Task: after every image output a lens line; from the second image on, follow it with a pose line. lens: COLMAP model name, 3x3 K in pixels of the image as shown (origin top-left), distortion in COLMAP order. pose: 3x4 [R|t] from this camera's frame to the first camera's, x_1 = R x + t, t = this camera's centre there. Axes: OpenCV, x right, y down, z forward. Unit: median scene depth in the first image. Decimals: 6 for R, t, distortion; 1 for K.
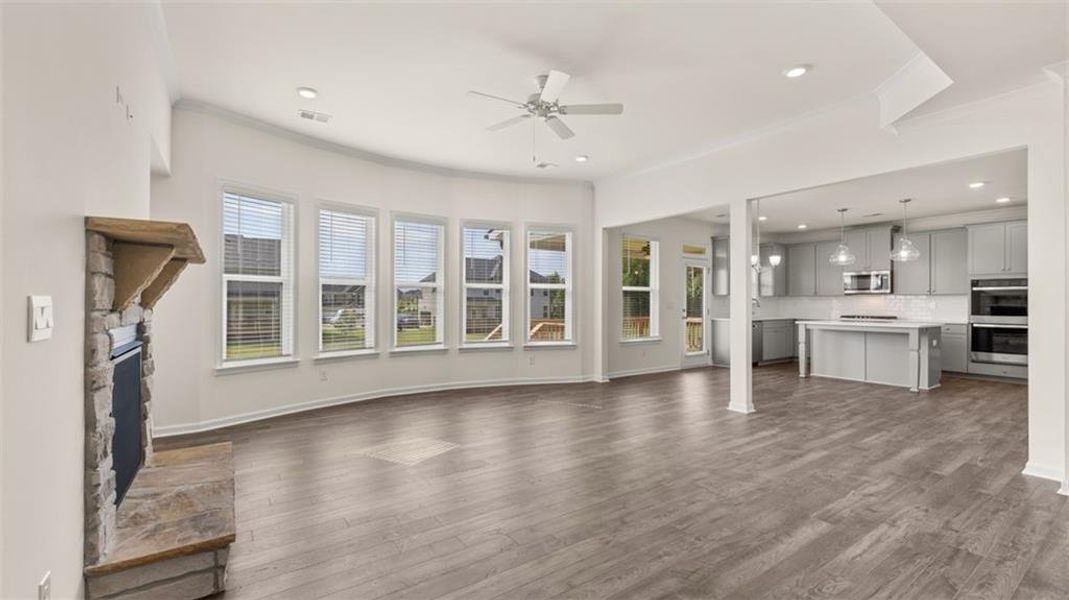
lens RADIAL K [[451.1, 0, 537.4], [0, 451.1, 295.9], [0, 0, 1]] dist [0.000916, -0.001260]
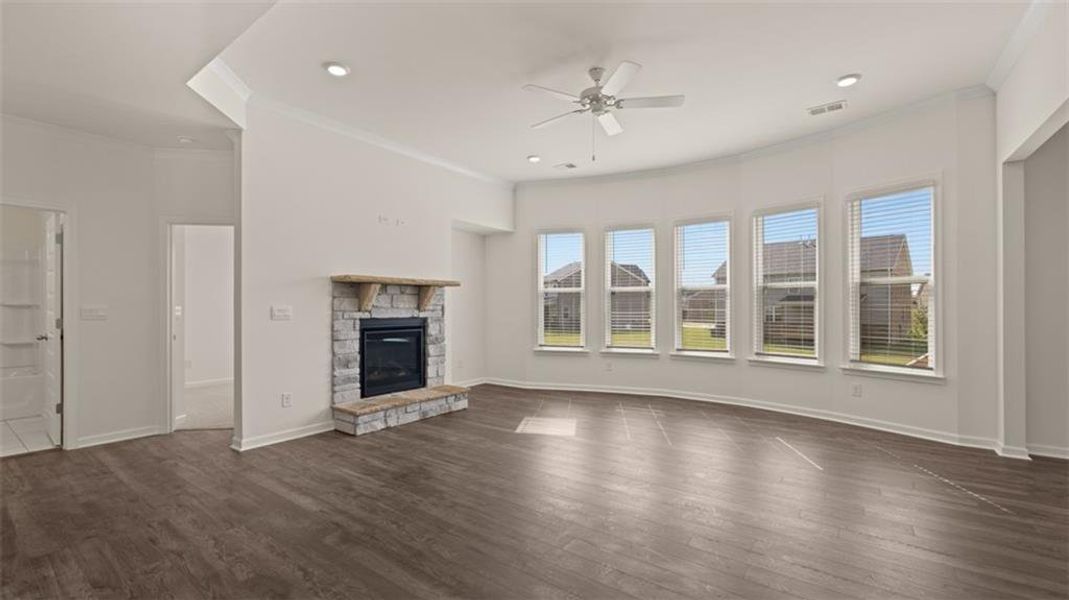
lens RADIAL K [[451.1, 0, 523.9], [0, 451.1, 305.6], [0, 0, 1]] dist [0.000916, -0.001260]
pose [[0.310378, -0.004760, -0.950601, 0.699052], [0.017409, 0.999848, 0.000677, 0.006271], [0.950454, -0.016759, 0.310414, 0.448228]]
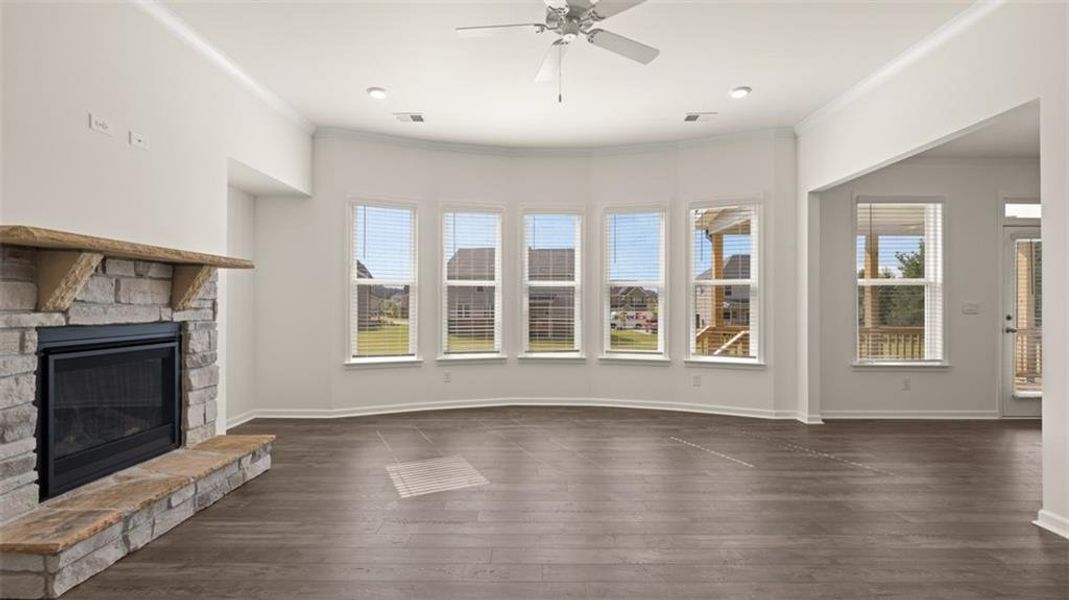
lens RADIAL K [[451.1, 0, 533.2], [0, 451.1, 299.8], [0, 0, 1]] dist [0.000916, -0.001260]
pose [[0.816775, -0.005399, -0.576931, 0.292146], [0.008187, 0.999964, 0.002232, 0.004772], [0.576898, -0.006546, 0.816790, 0.326377]]
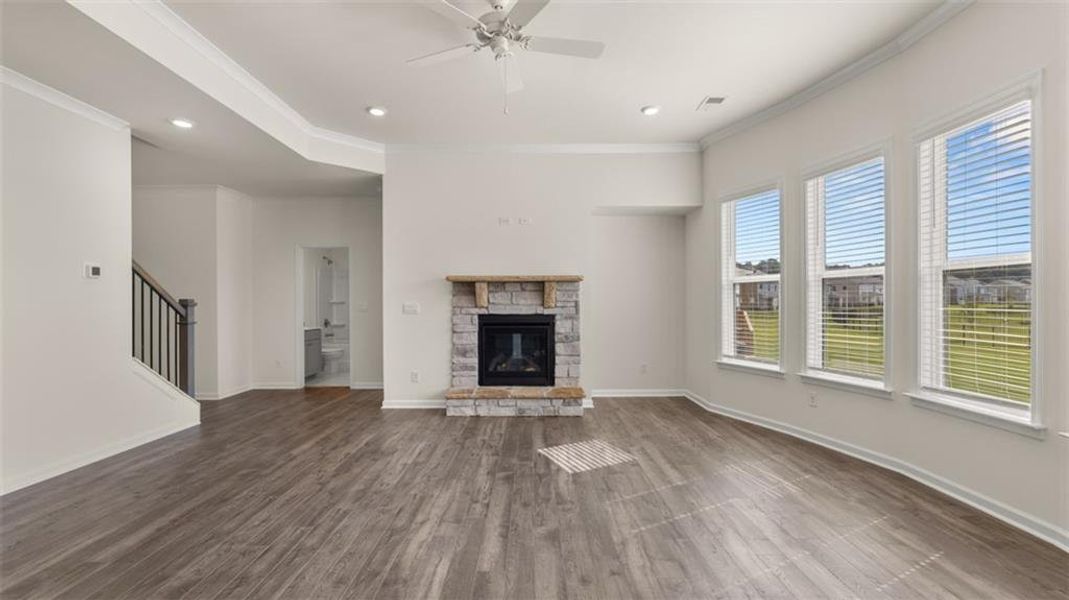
lens RADIAL K [[451.1, 0, 529.7], [0, 451.1, 306.9], [0, 0, 1]] dist [0.000916, -0.001260]
pose [[-0.574148, 0.006797, -0.818724, 0.466467], [0.015833, 0.999871, -0.002802, 0.016846], [0.818599, -0.014571, -0.574181, 1.176940]]
